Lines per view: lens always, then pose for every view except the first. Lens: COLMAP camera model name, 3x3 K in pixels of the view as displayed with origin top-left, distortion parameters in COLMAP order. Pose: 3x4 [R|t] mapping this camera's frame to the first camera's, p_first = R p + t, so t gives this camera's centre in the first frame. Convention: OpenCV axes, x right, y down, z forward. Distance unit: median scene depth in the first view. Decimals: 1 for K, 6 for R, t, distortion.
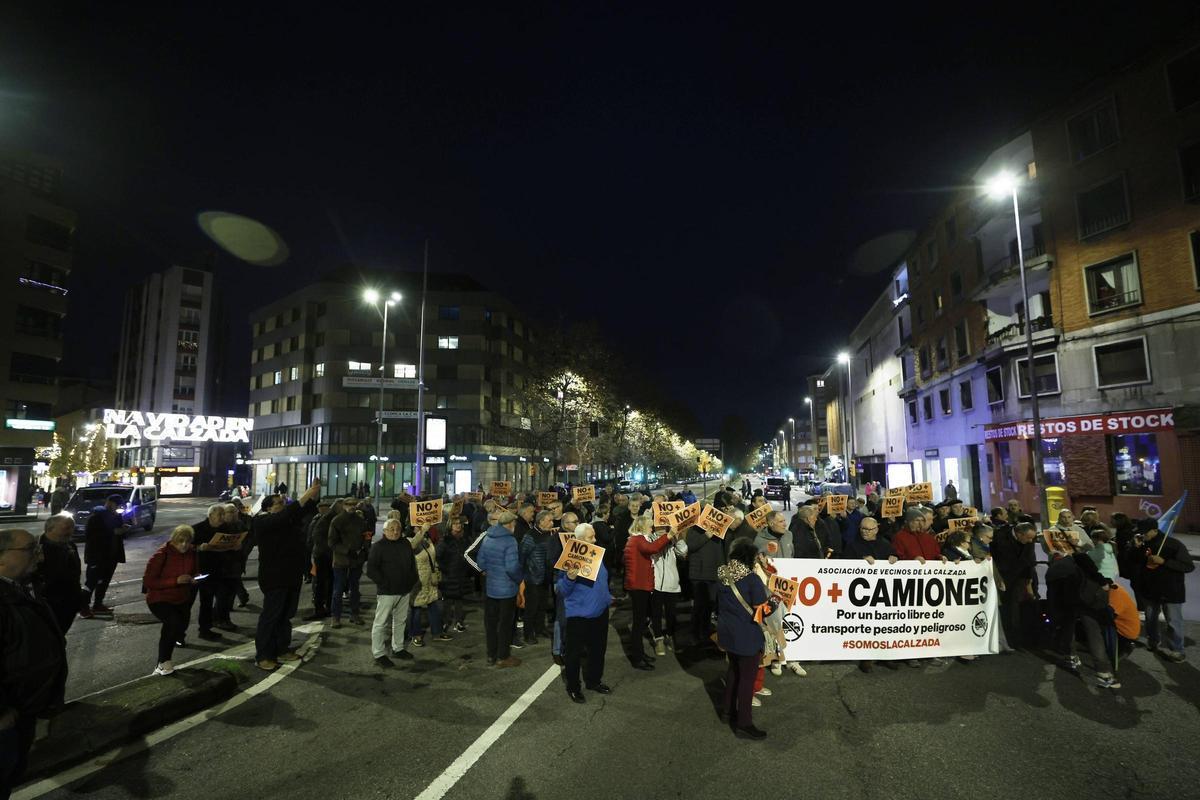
lens RADIAL K [[584.3, 0, 629.0], [0, 584.3, 391.5], [0, 0, 1]] dist [-0.035358, 0.006748]
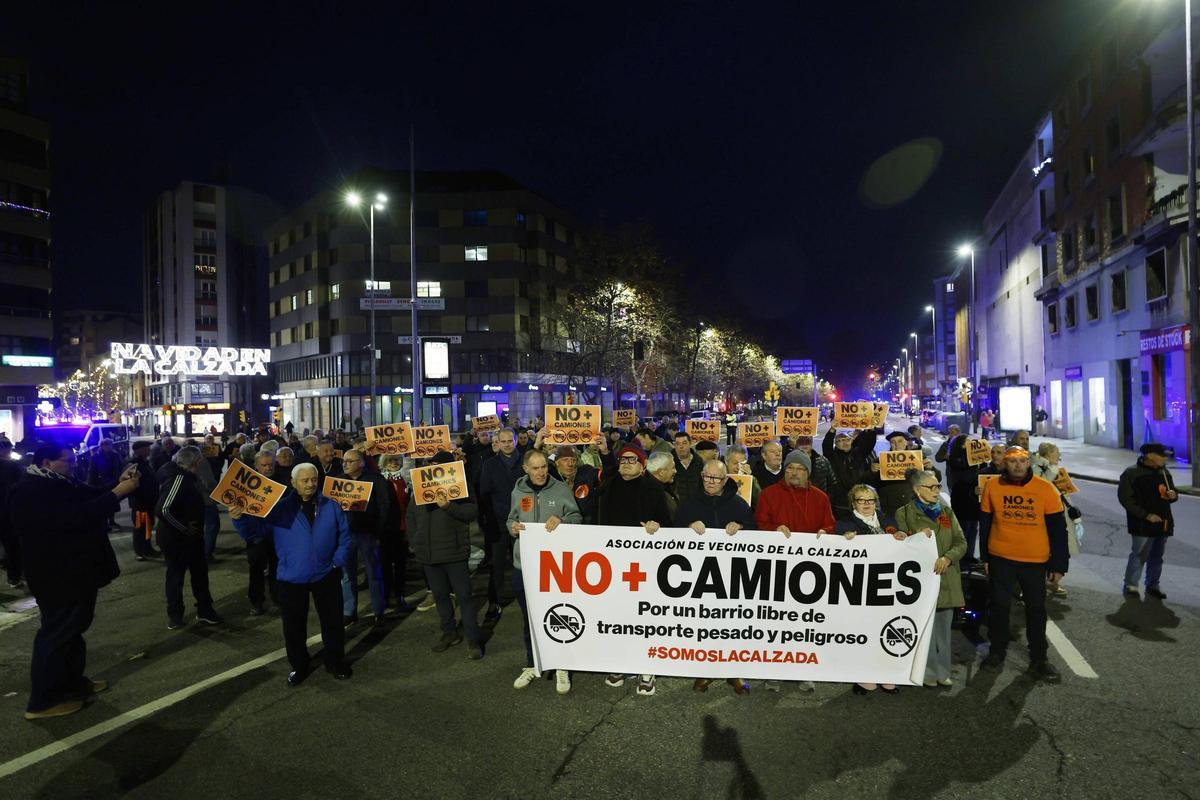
lens RADIAL K [[683.2, 0, 624.6], [0, 683.2, 383.7], [0, 0, 1]] dist [-0.019000, 0.005647]
pose [[0.987677, -0.015887, -0.155699, 0.060738], [0.032728, 0.993805, 0.106208, 0.006606], [0.153047, -0.109995, 0.982078, 0.035105]]
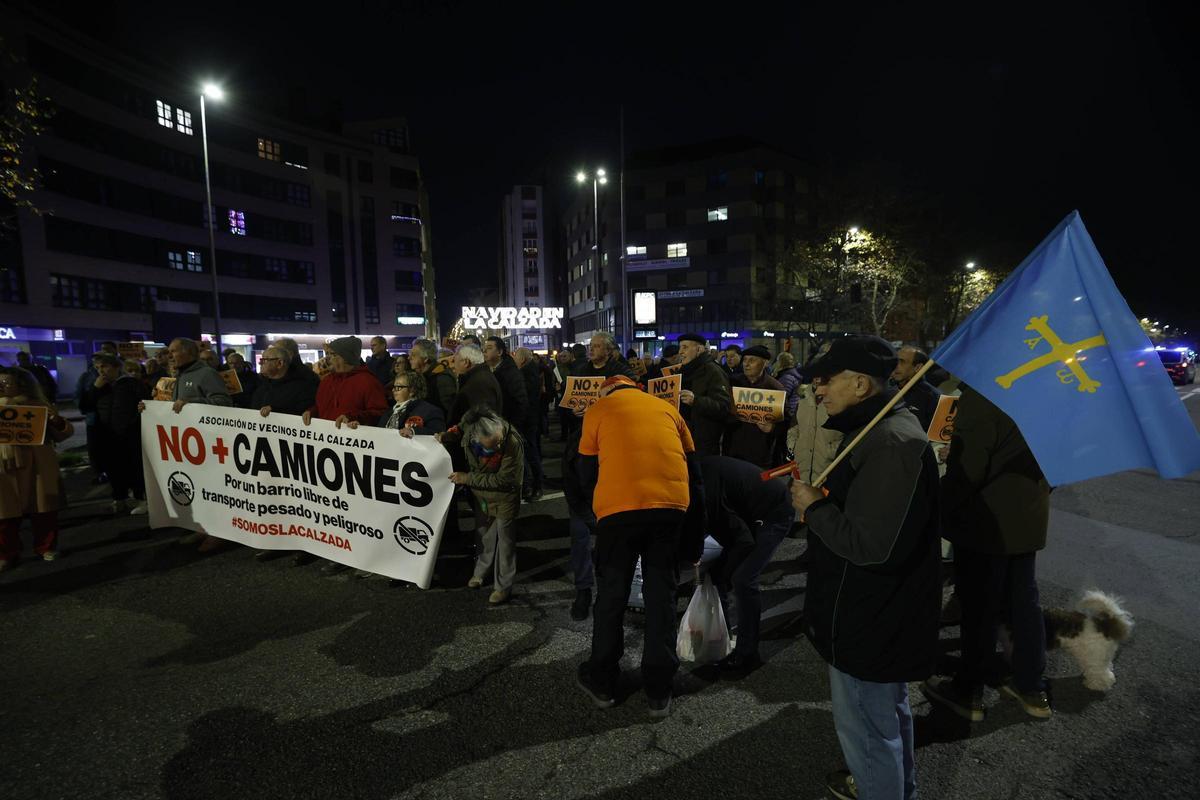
lens RADIAL K [[584.3, 0, 582.8], [0, 584.3, 405.5], [0, 0, 1]] dist [-0.035358, 0.006748]
pose [[0.768344, 0.045547, -0.638415, 0.152214], [0.096932, 0.977679, 0.186410, 0.024857], [0.632655, -0.205110, 0.746779, 0.094211]]
